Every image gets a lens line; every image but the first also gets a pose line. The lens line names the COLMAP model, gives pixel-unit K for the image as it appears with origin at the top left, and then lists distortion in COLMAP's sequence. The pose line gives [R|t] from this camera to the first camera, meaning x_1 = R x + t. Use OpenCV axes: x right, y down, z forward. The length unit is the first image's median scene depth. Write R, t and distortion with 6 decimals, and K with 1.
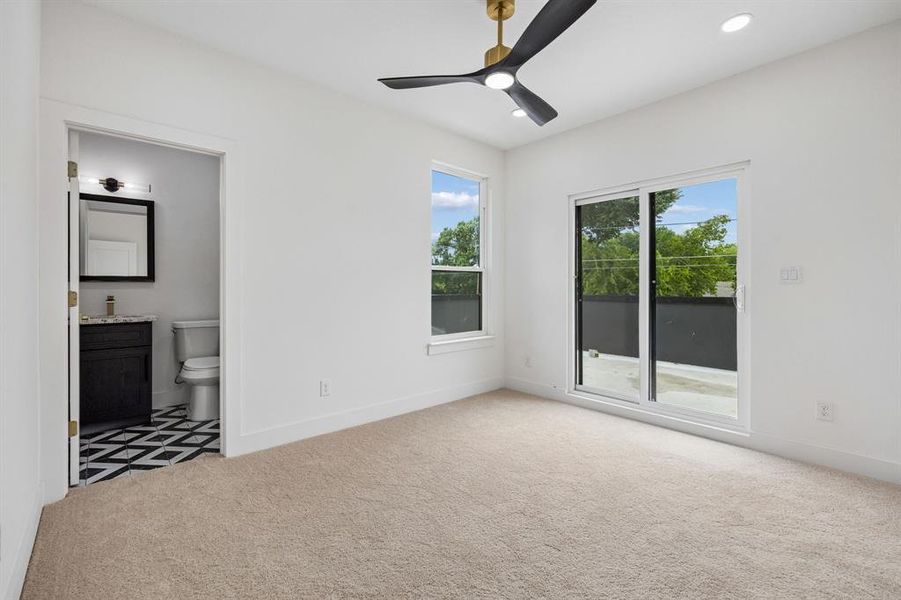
lens RADIAL K [[395.9, 0, 442.3], [0, 395.9, 295.0], [0, 0, 1]] dist [-0.011290, -0.000392]
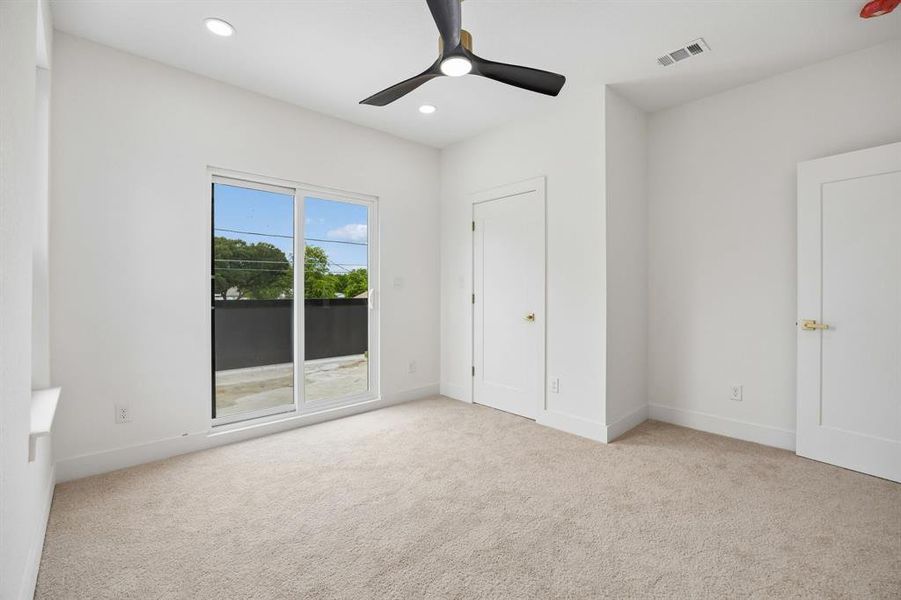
lens RADIAL K [[387.1, 0, 446.7], [0, 387.1, 293.4], [0, 0, 1]] dist [0.001180, 0.000653]
pose [[-0.042710, -0.002413, 0.999085, -0.520315], [0.014136, 0.999896, 0.003020, -0.011178], [-0.998987, 0.014252, -0.042672, 0.729937]]
